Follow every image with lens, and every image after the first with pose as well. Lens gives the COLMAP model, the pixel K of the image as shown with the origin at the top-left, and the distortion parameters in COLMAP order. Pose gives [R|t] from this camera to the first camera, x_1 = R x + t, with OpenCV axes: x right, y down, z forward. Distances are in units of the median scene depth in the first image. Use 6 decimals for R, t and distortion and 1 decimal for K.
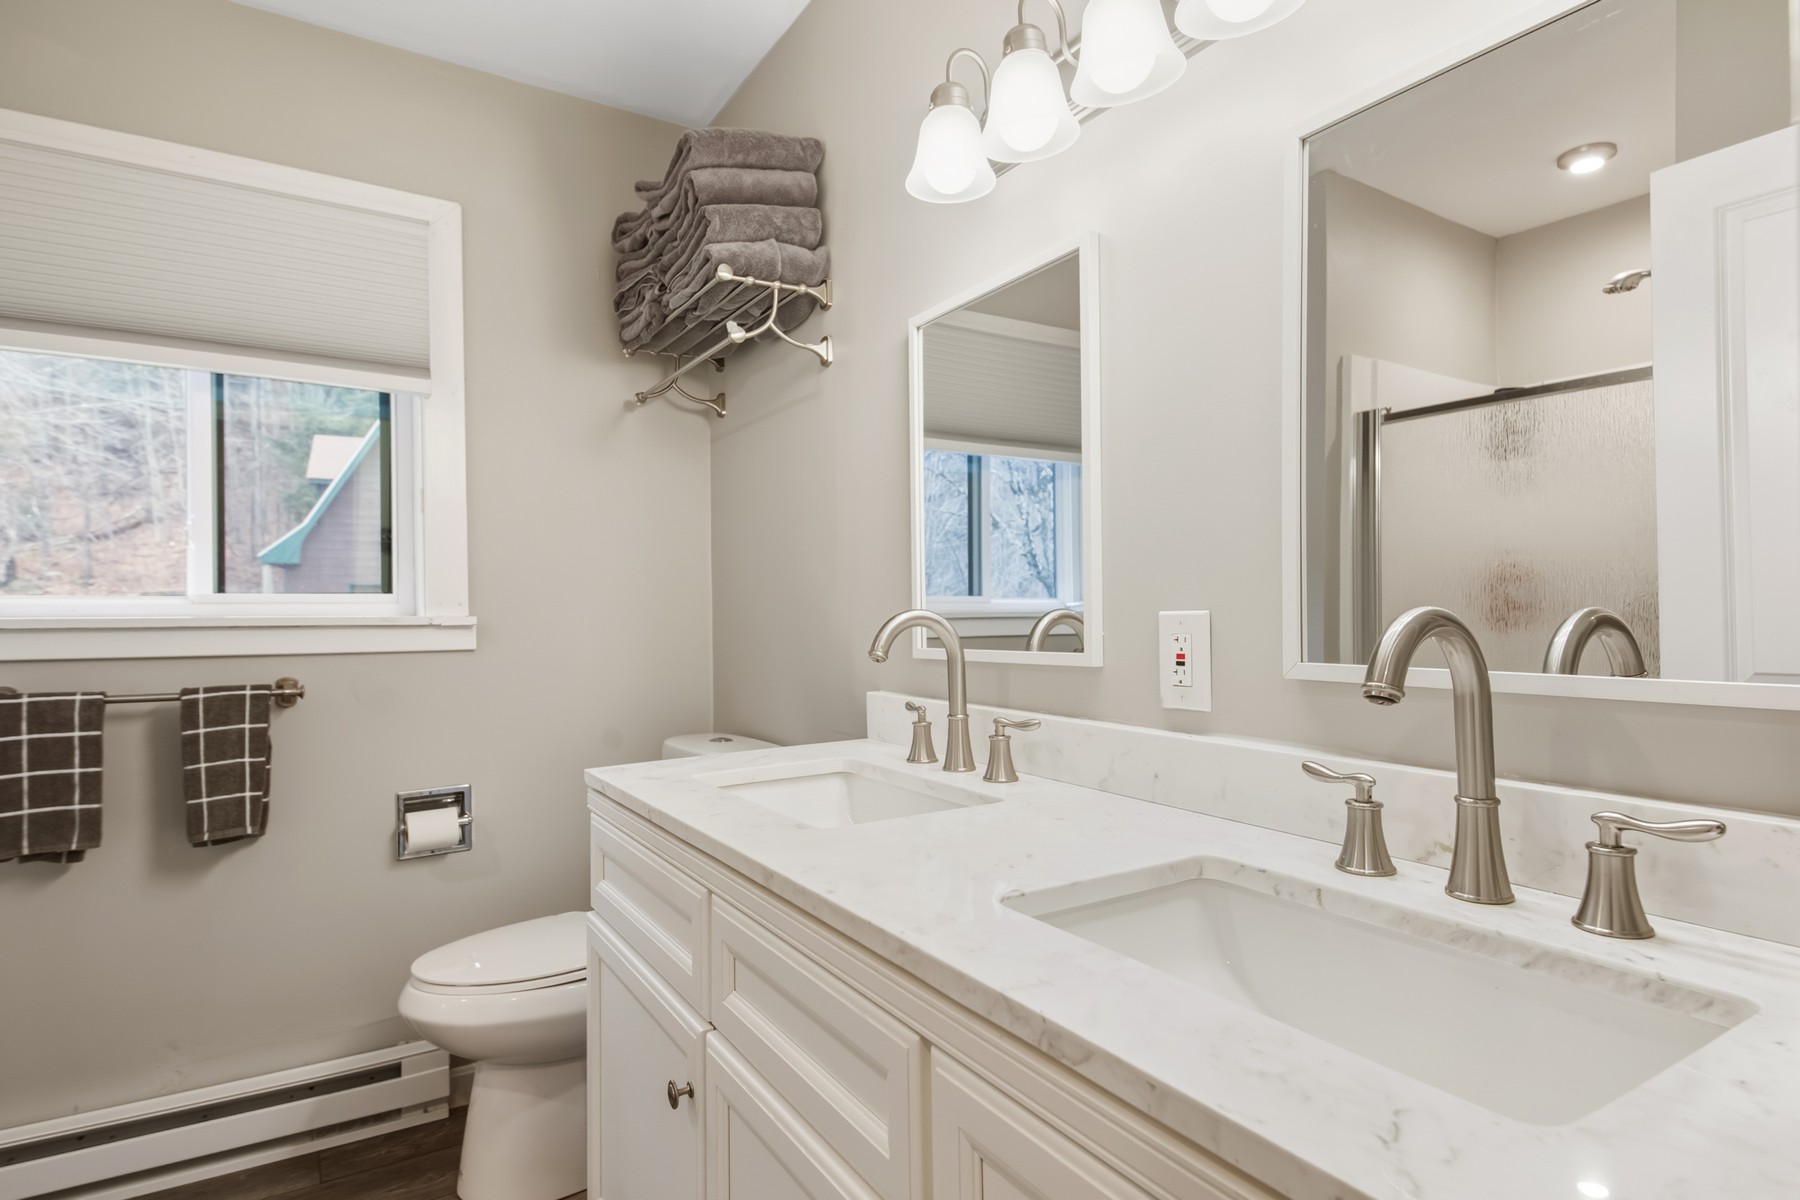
lens RADIAL K [[957.6, 0, 918.6], [0, 957.6, 611.0], [0, 0, 1]] dist [0.005091, -0.012645]
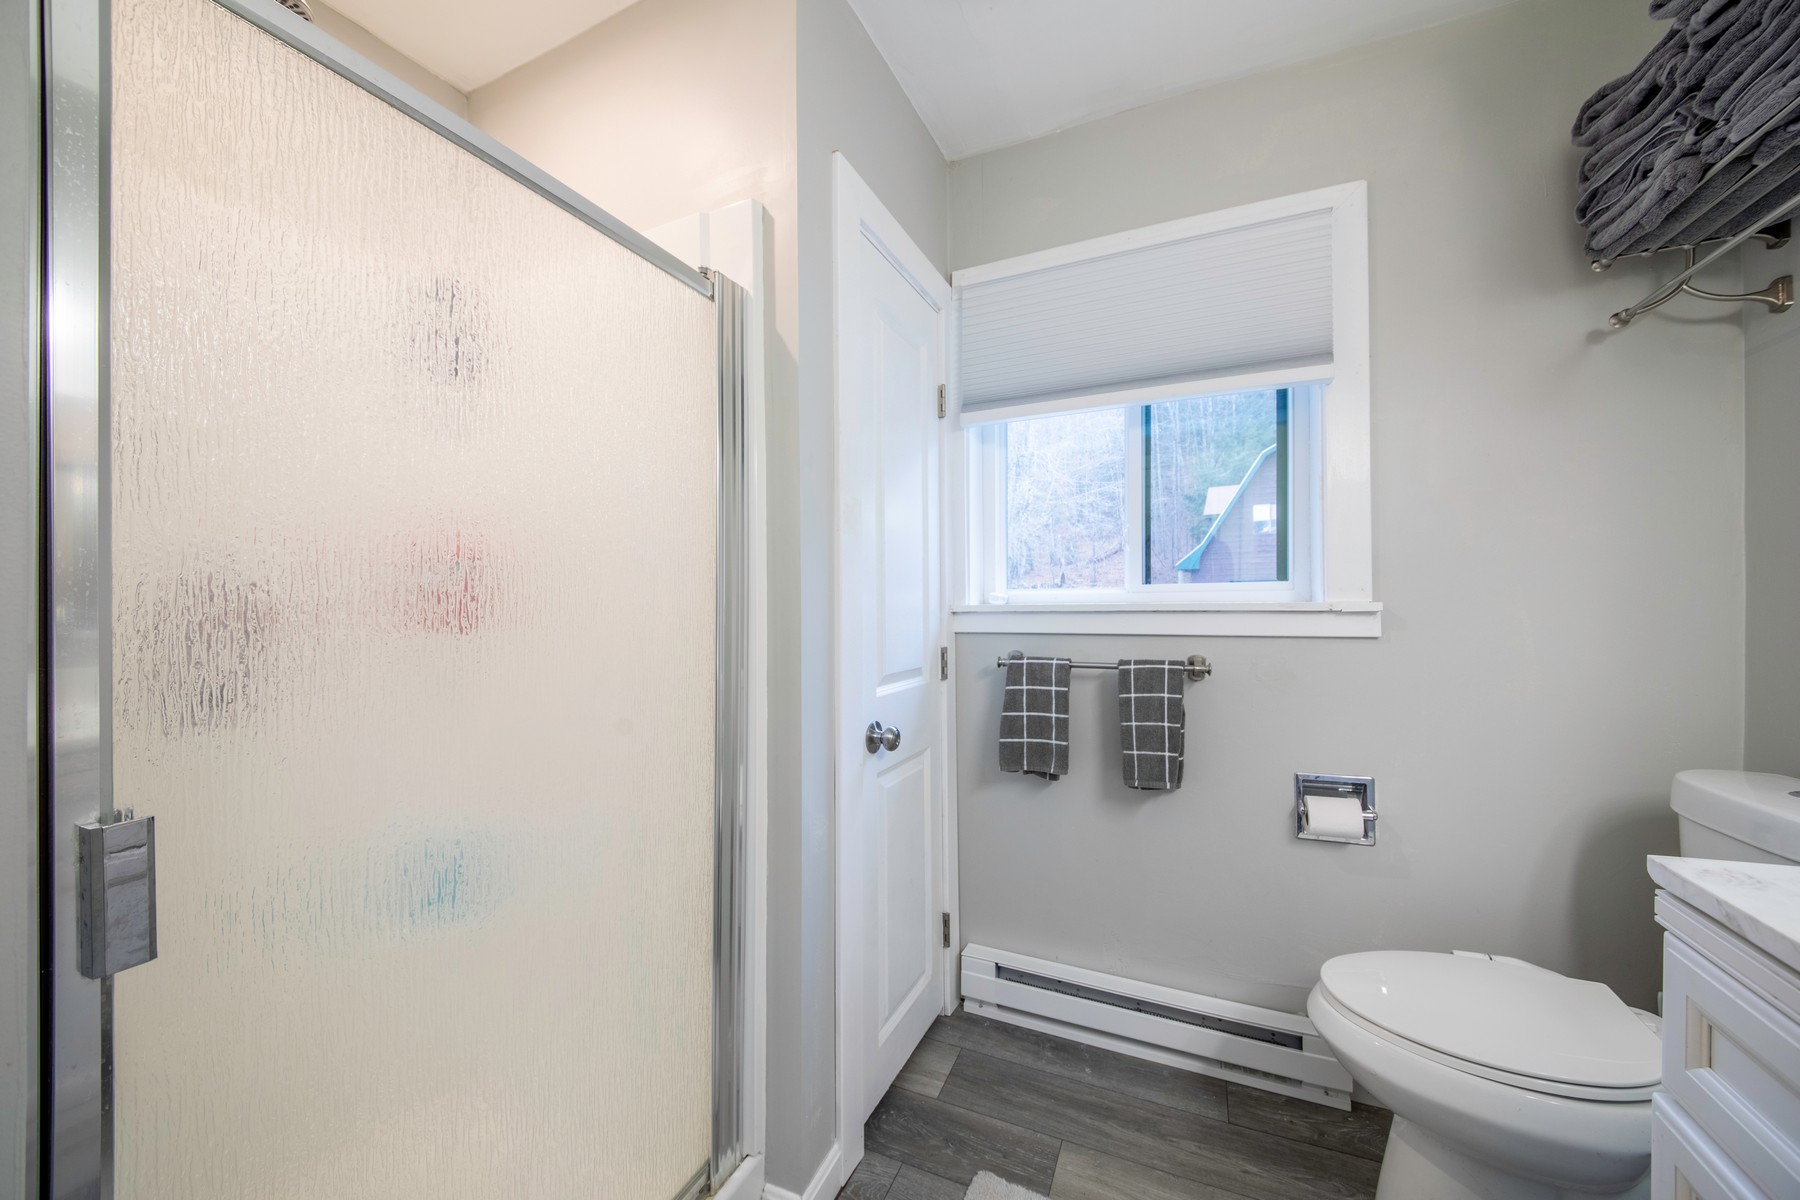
lens RADIAL K [[633.5, 0, 917.4], [0, 633.5, 605.2], [0, 0, 1]] dist [0.024425, -0.000313]
pose [[0.549113, 0.003785, -0.835740, -0.190690], [0.004133, 0.999965, 0.007244, 0.002315], [0.835738, -0.007432, 0.549078, 0.278472]]
